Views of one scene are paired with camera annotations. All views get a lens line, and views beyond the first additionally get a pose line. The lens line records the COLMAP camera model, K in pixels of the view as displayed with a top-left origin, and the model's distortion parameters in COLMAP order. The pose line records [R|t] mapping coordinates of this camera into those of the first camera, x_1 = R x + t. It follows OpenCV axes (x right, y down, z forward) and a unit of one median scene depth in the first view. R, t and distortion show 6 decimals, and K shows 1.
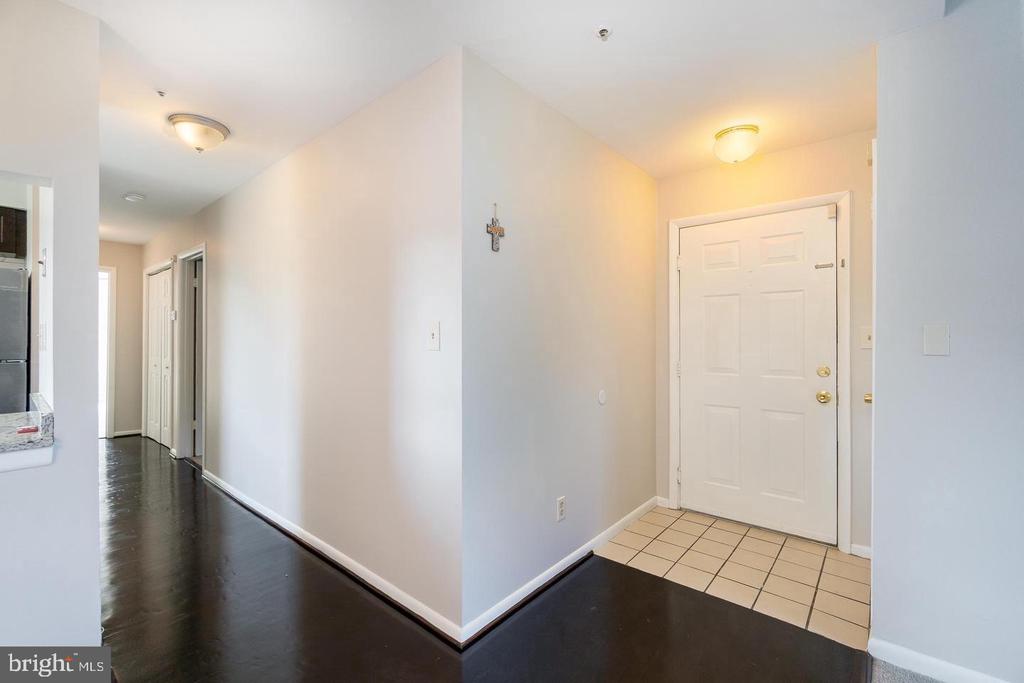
lens RADIAL K [[448.8, 0, 494.5], [0, 448.8, 341.3], [0, 0, 1]] dist [-0.000886, -0.000263]
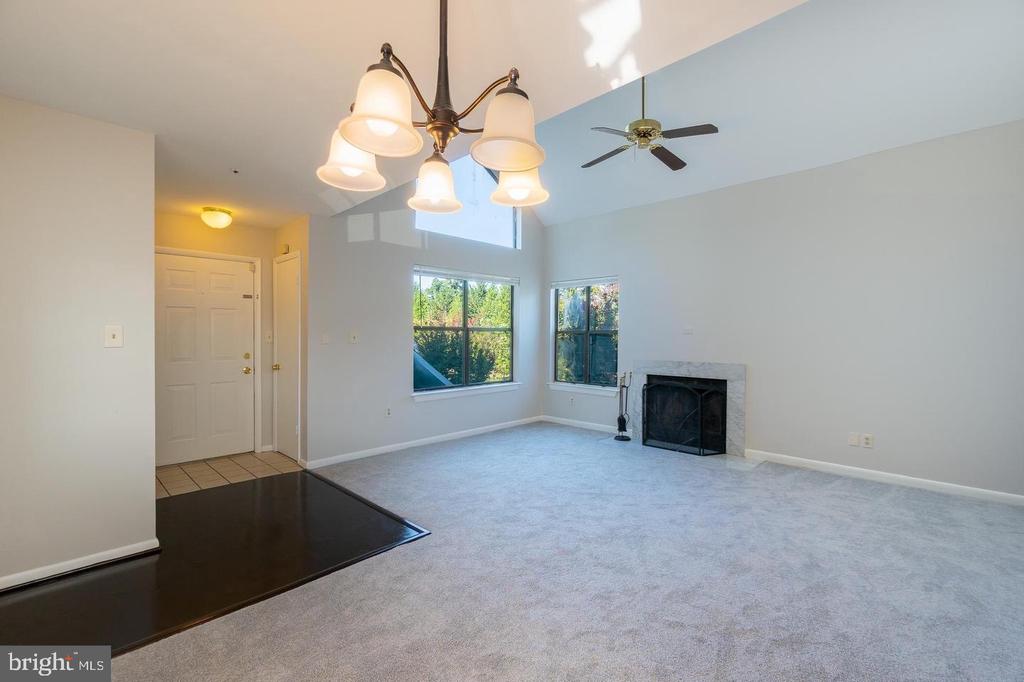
lens RADIAL K [[448.8, 0, 494.5], [0, 448.8, 340.8], [0, 0, 1]] dist [-0.000886, -0.000263]
pose [[0.087860, -0.005783, 0.996116, -0.998002], [-0.003088, 0.999977, 0.006077, -0.007606], [-0.996128, -0.003610, 0.087840, -0.136148]]
